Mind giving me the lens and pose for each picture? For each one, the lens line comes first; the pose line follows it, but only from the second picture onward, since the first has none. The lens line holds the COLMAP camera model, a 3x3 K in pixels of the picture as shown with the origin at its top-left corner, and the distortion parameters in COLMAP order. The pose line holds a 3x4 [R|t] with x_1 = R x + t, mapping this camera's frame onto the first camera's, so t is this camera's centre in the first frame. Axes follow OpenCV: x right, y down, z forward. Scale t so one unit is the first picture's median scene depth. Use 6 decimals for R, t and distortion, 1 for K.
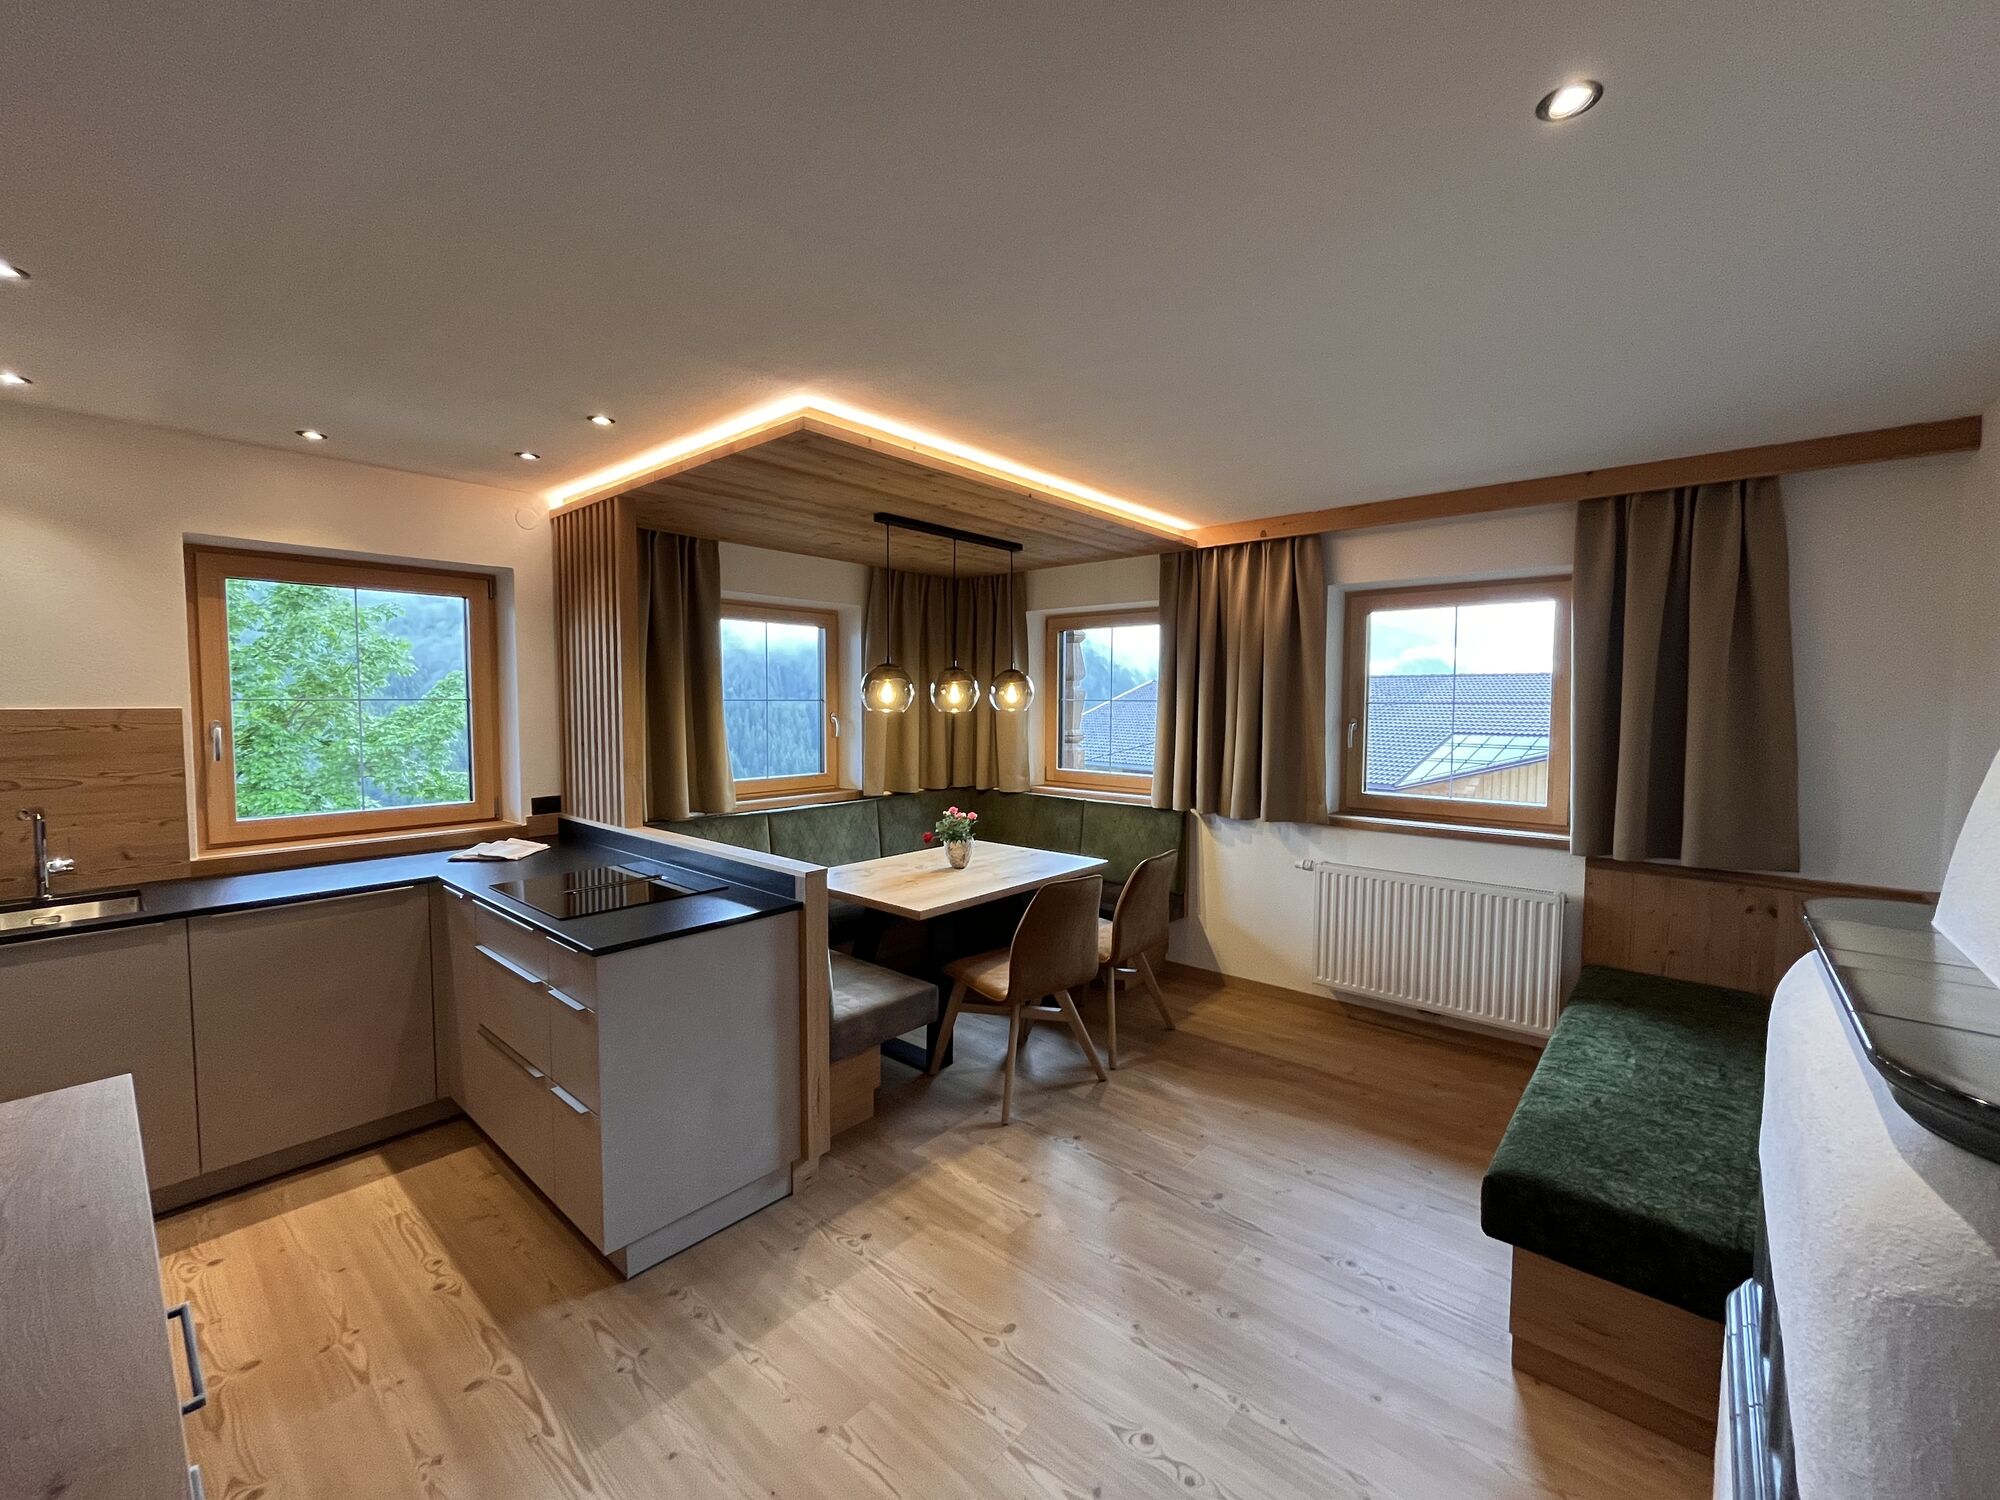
lens RADIAL K [[814.1, 0, 997.4], [0, 814.1, 745.8], [0, 0, 1]] dist [-0.003398, 0.000056]
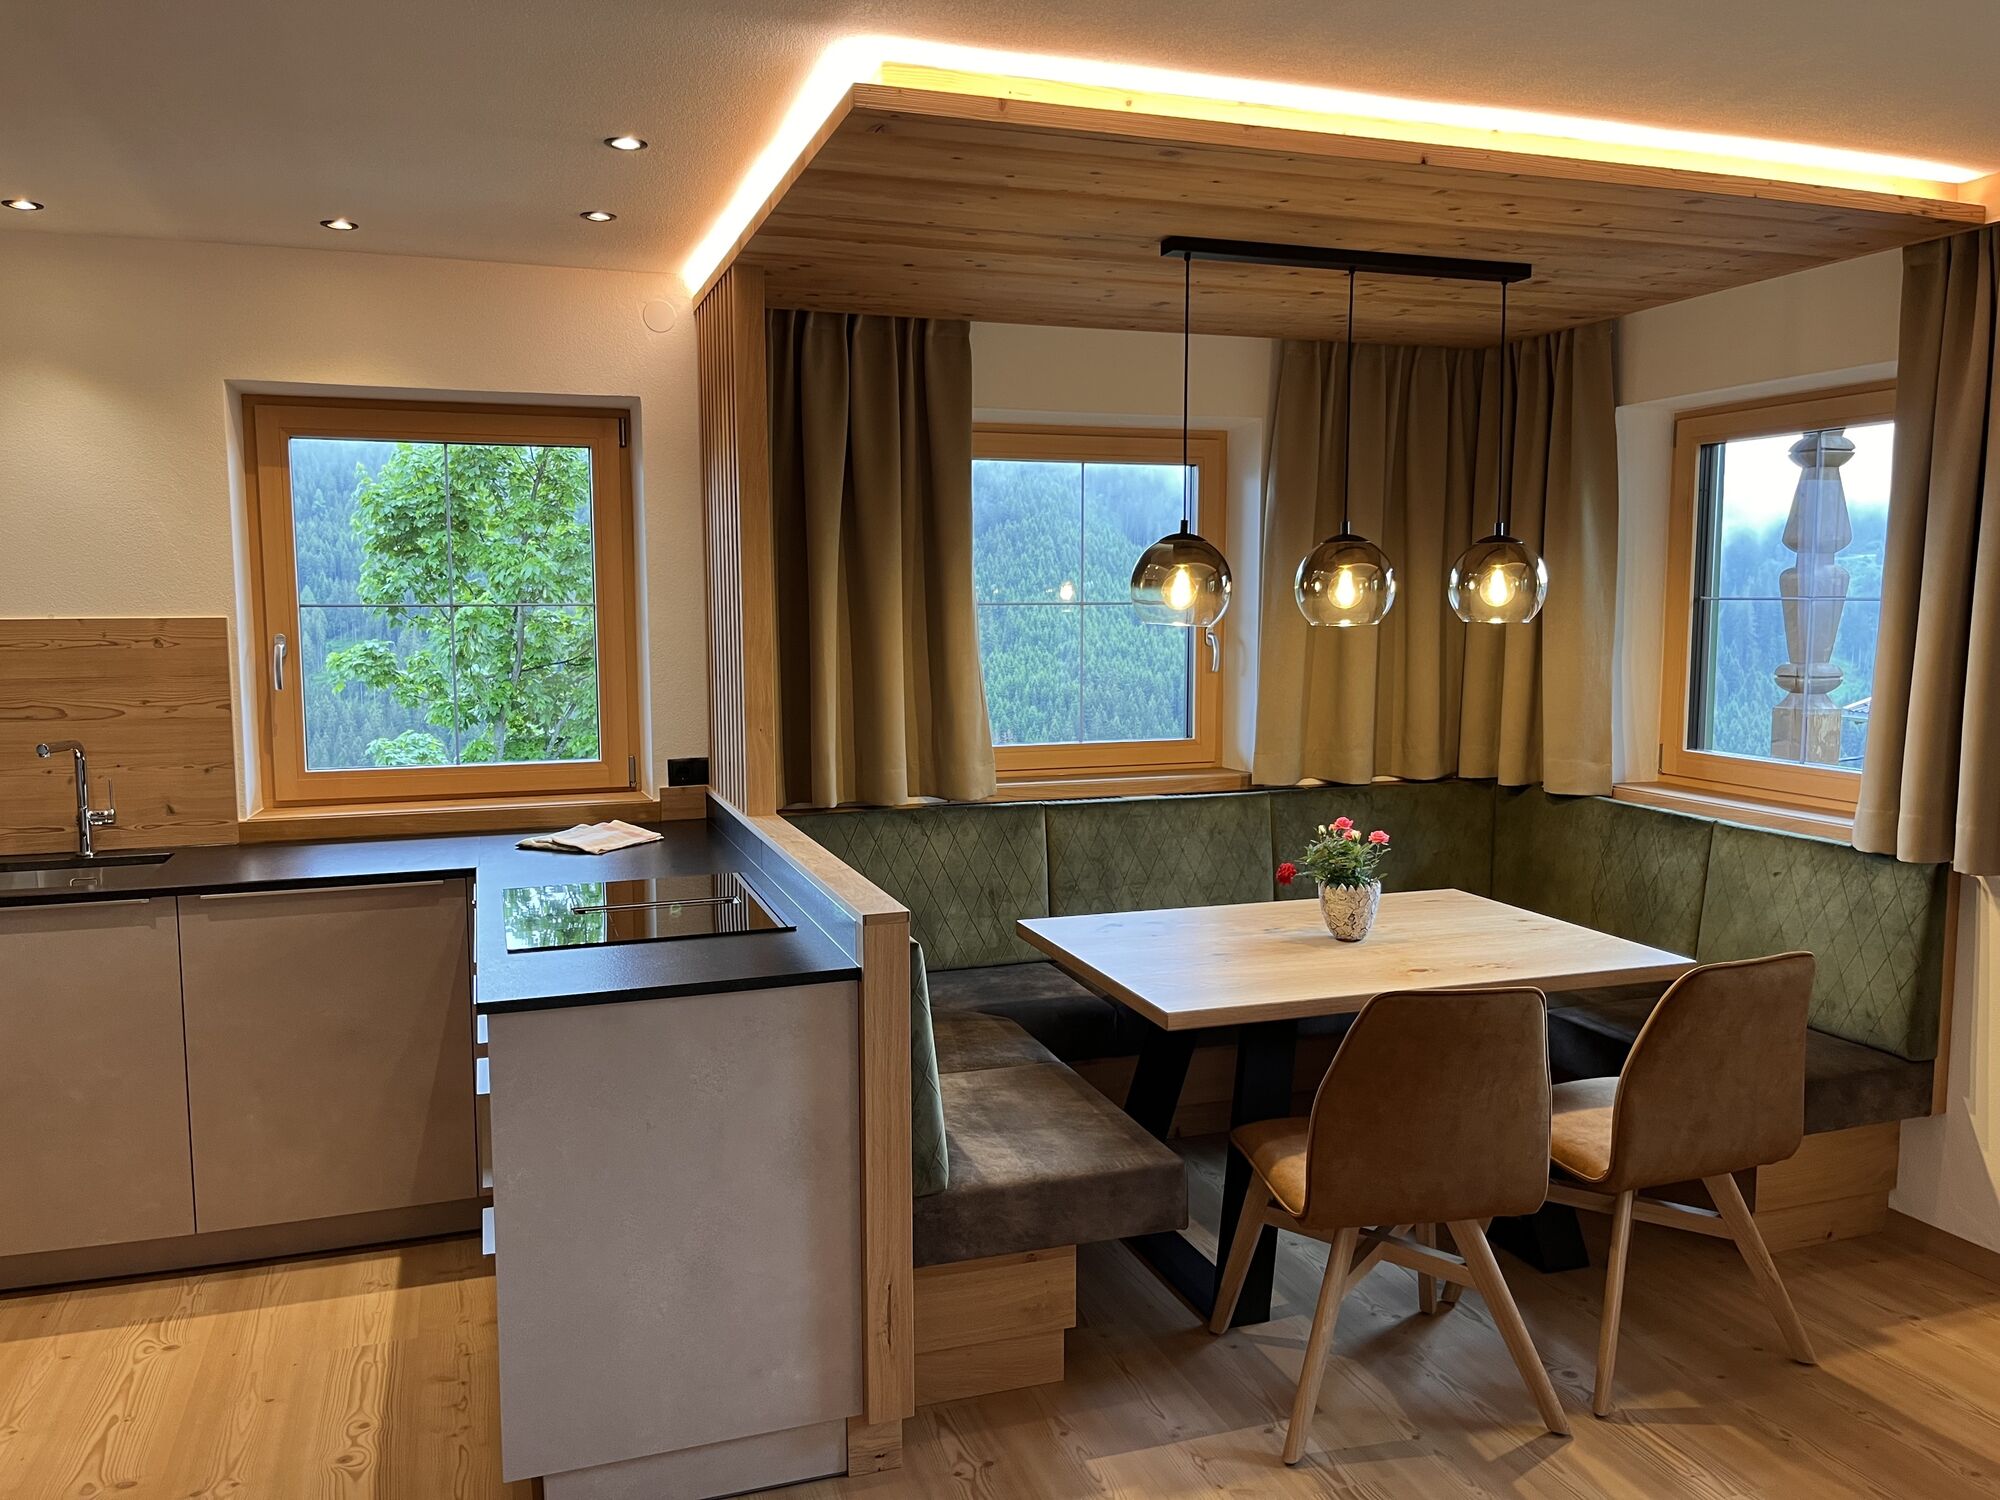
lens RADIAL K [[1515.9, 0, 1005.4], [0, 1515.9, 749.1], [0, 0, 1]] dist [0.068284, -0.101277]
pose [[0.866536, 0.044097, -0.497163, 0.259573], [-0.022470, 0.998526, 0.049403, -0.008861], [0.498608, -0.031638, 0.866250, 0.103870]]
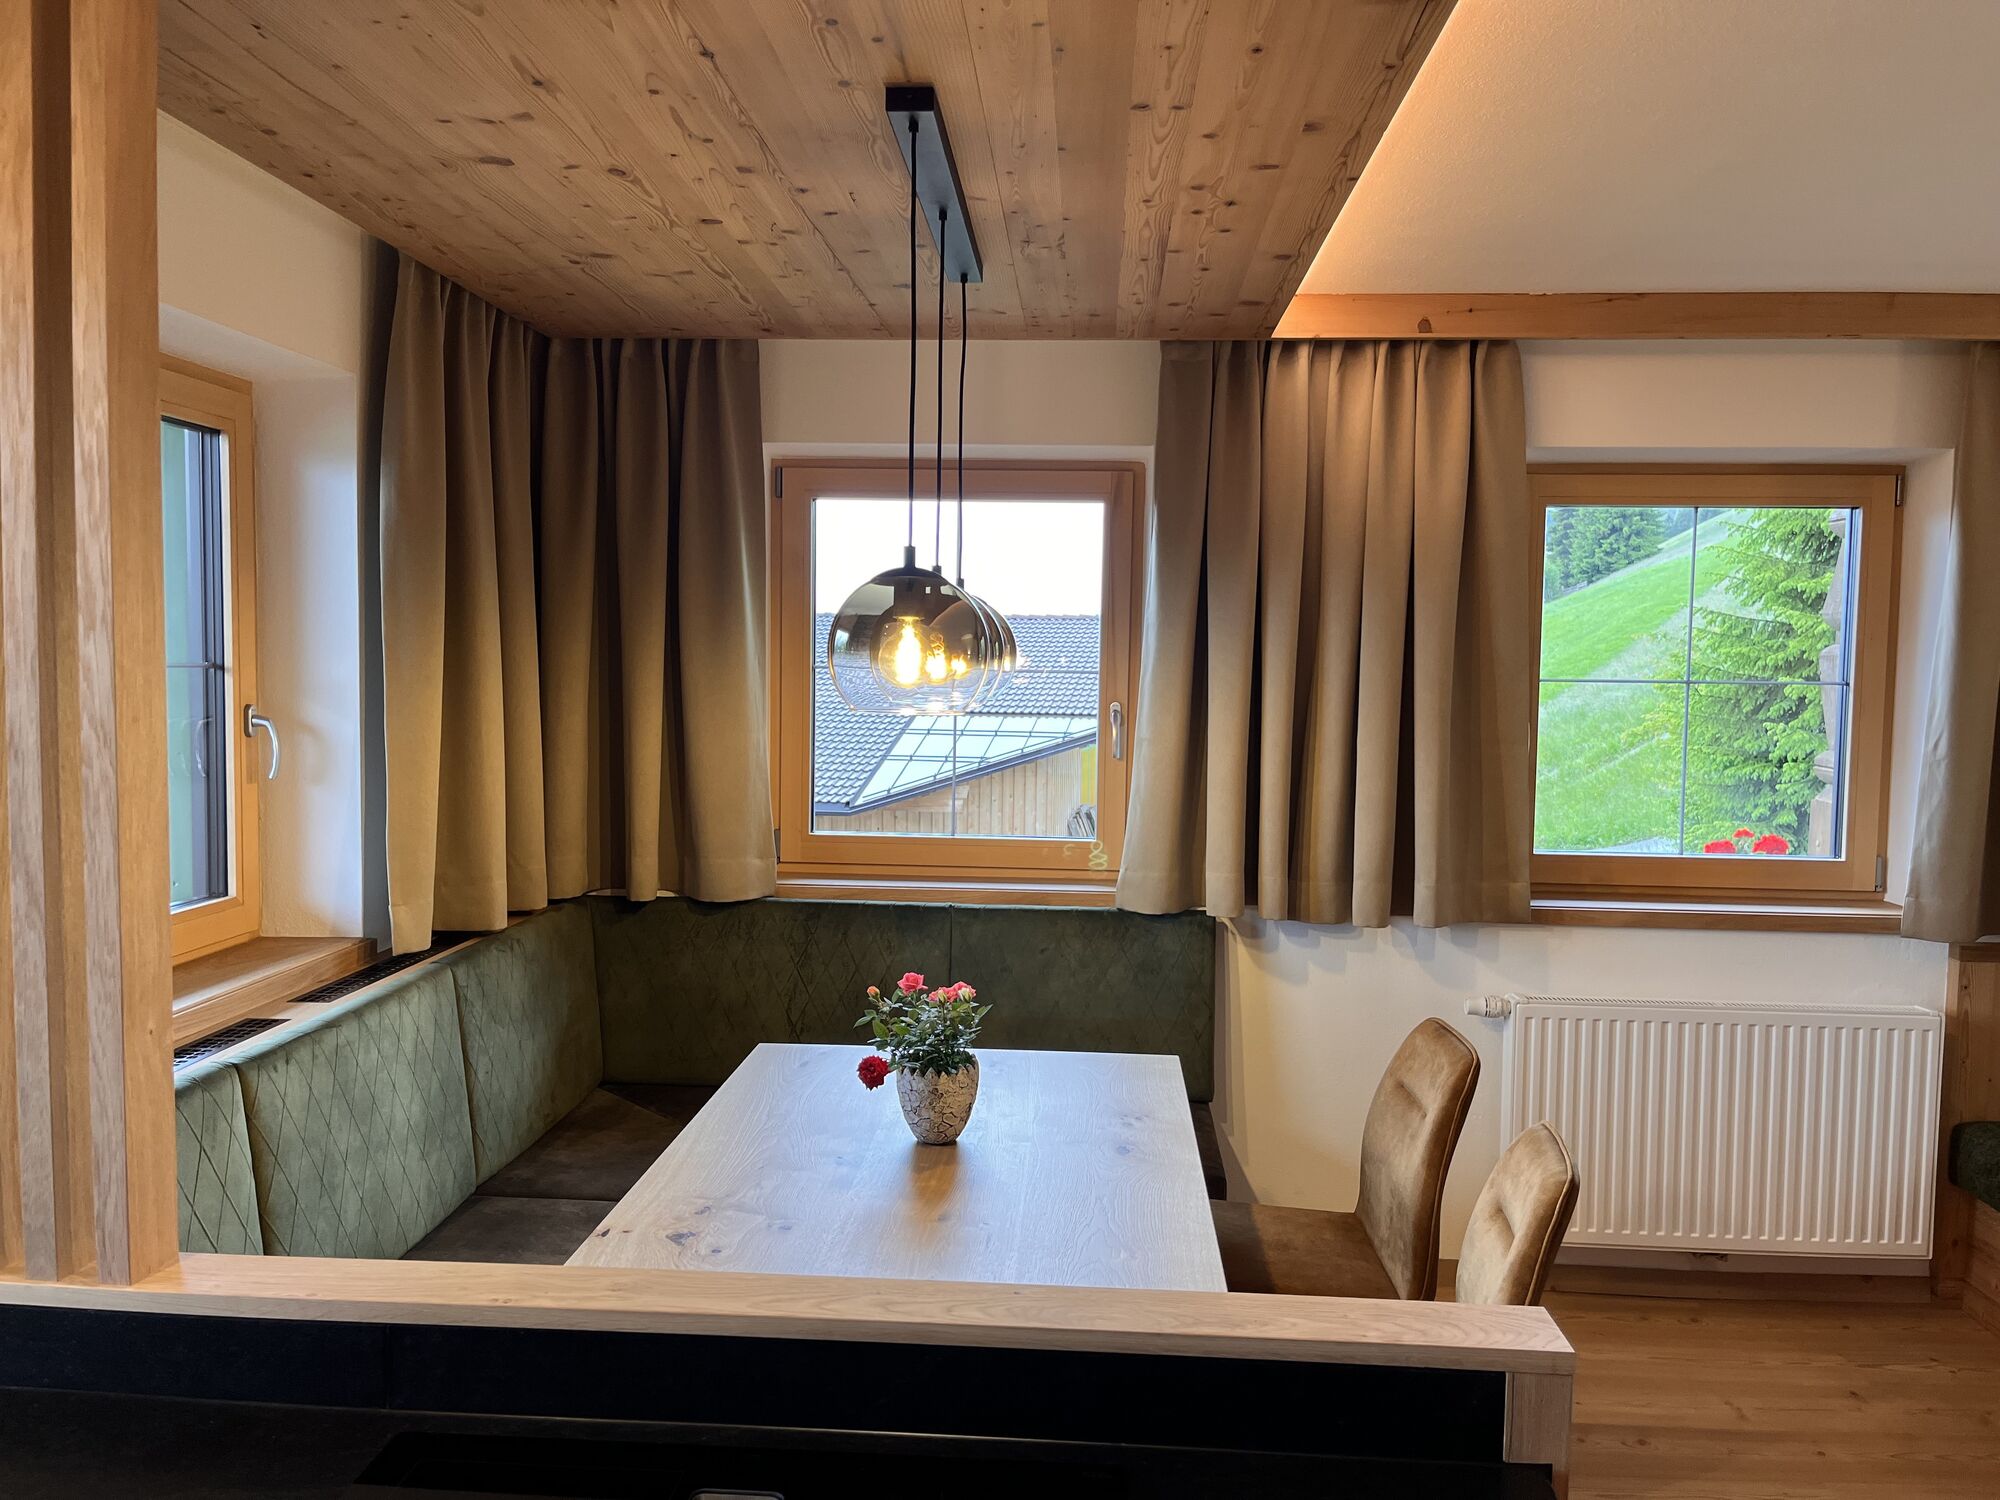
lens RADIAL K [[1515.9, 0, 1005.4], [0, 1515.9, 749.1], [0, 0, 1]] dist [0.068284, -0.101277]
pose [[0.793748, -0.028358, 0.607585, -0.482002], [0.023089, 0.999597, 0.016491, -0.037878], [-0.607808, 0.000939, 0.794083, 0.504795]]
